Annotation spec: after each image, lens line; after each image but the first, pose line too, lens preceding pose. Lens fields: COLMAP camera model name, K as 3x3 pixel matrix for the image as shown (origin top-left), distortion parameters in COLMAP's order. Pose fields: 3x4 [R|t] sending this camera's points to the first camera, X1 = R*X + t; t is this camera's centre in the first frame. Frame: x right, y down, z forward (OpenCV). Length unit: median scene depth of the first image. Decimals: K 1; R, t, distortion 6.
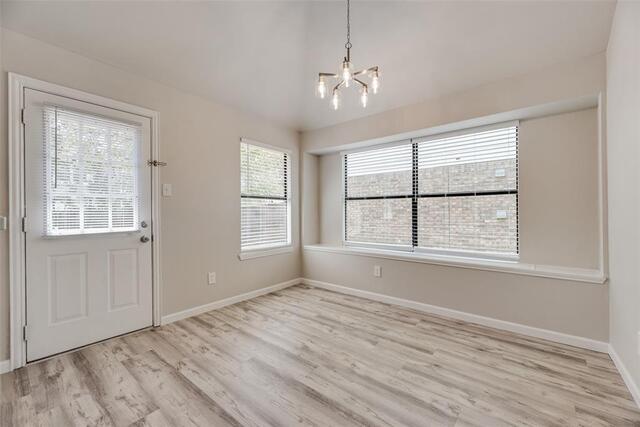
lens RADIAL K [[257.4, 0, 322.9], [0, 257.4, 212.8], [0, 0, 1]] dist [0.001155, -0.000181]
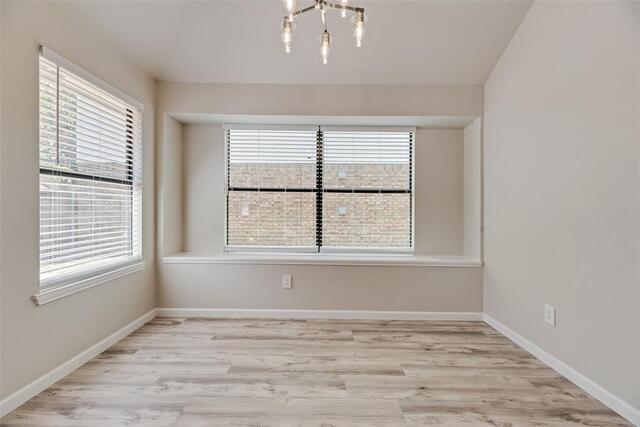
lens RADIAL K [[257.4, 0, 316.2], [0, 257.4, 209.0], [0, 0, 1]] dist [0.001155, -0.000181]
pose [[0.783549, 0.012587, 0.621203, -0.230724], [-0.015121, 0.999885, -0.001187, 0.001426], [-0.621146, -0.008464, 0.783649, 0.338930]]
